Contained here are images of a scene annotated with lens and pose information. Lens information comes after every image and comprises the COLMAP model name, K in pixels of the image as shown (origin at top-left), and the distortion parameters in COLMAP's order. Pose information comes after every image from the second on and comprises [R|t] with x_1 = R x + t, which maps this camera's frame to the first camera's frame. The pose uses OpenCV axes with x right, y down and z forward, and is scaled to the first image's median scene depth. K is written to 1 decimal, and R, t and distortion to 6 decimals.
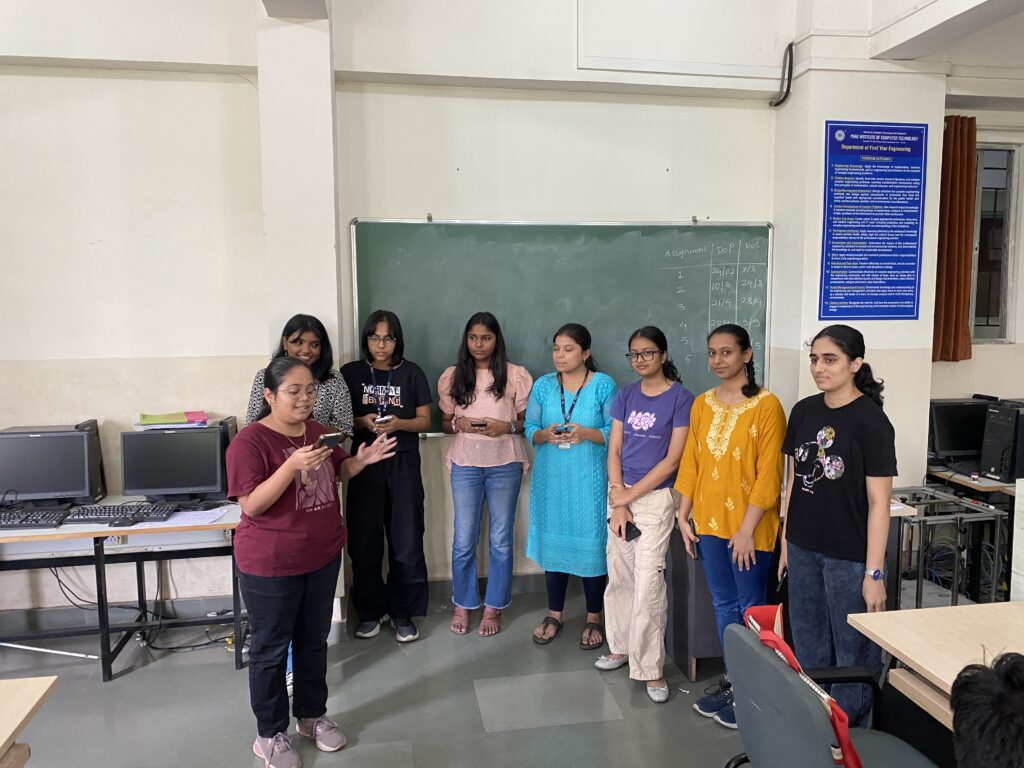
lens RADIAL K [[783.1, 0, 515.4], [0, 783.1, 385.0], [0, 0, 1]] dist [0.010753, -0.000041]
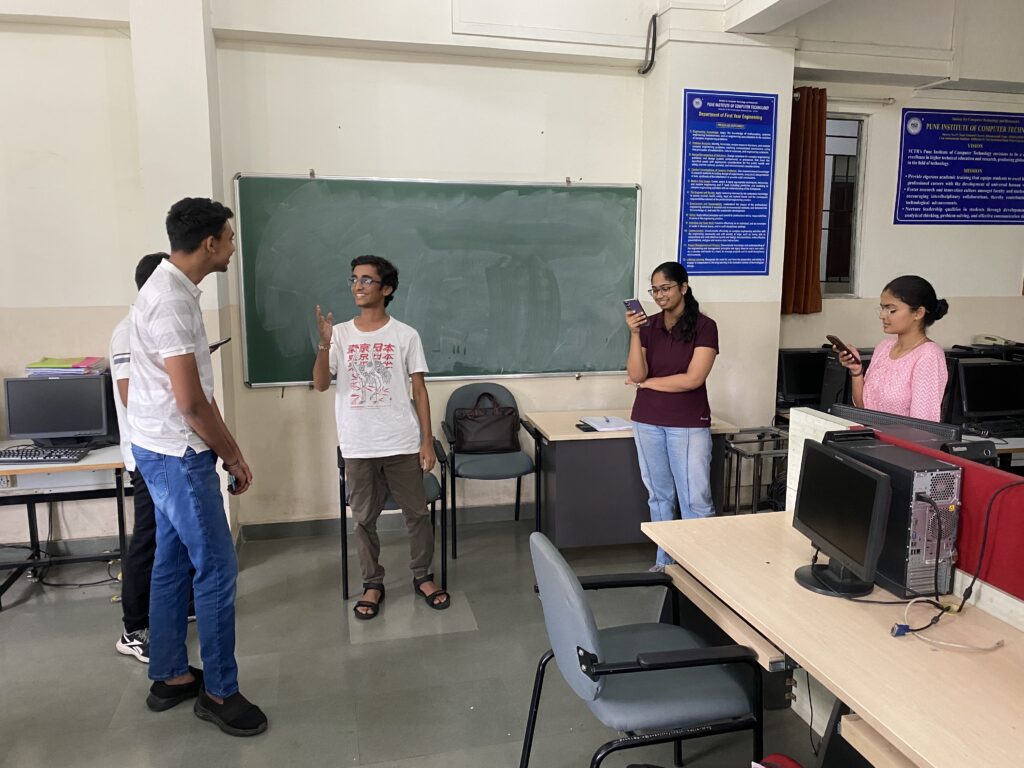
lens RADIAL K [[768.2, 0, 513.7], [0, 768.2, 376.1], [0, 0, 1]] dist [0.066422, -0.097604]
pose [[0.997240, -0.003140, 0.074173, 0.078662], [0.000164, 0.999196, 0.040101, 0.014766], [-0.074239, -0.039978, 0.996439, -0.059327]]
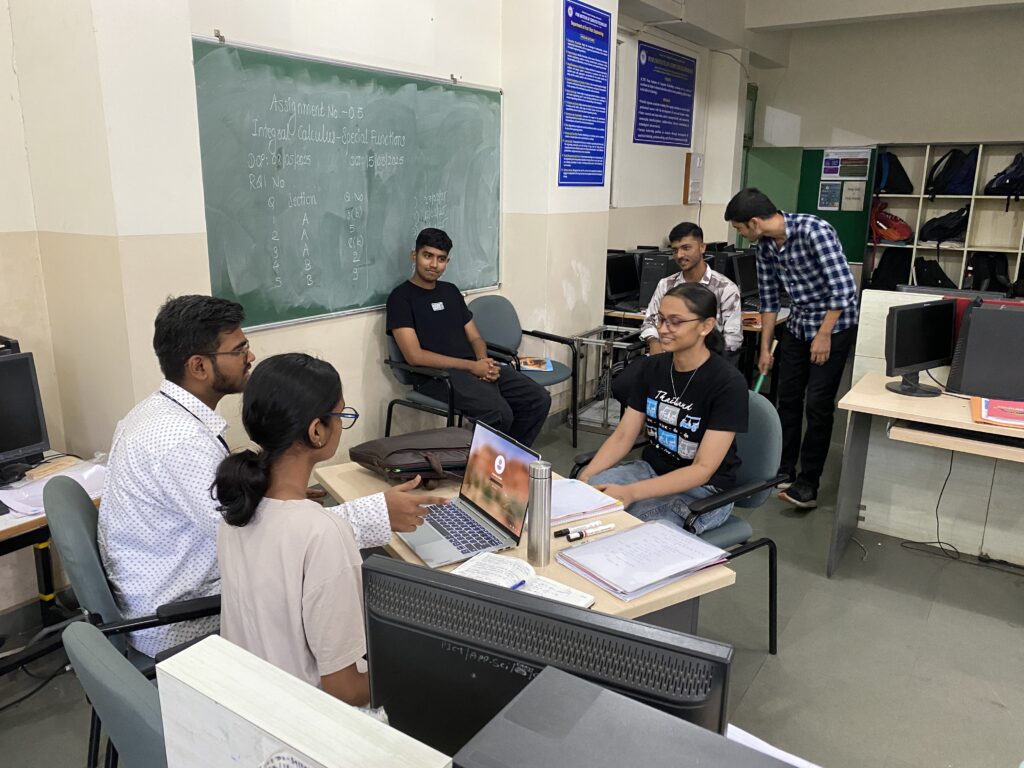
lens RADIAL K [[776.1, 0, 512.0], [0, 776.1, 384.0], [0, 0, 1]] dist [-0.003301, -0.002903]
pose [[0.693736, -0.167657, 0.700444, -0.473666], [0.059409, 0.982535, 0.176338, -0.004159], [-0.717775, -0.080719, 0.691581, 0.266632]]
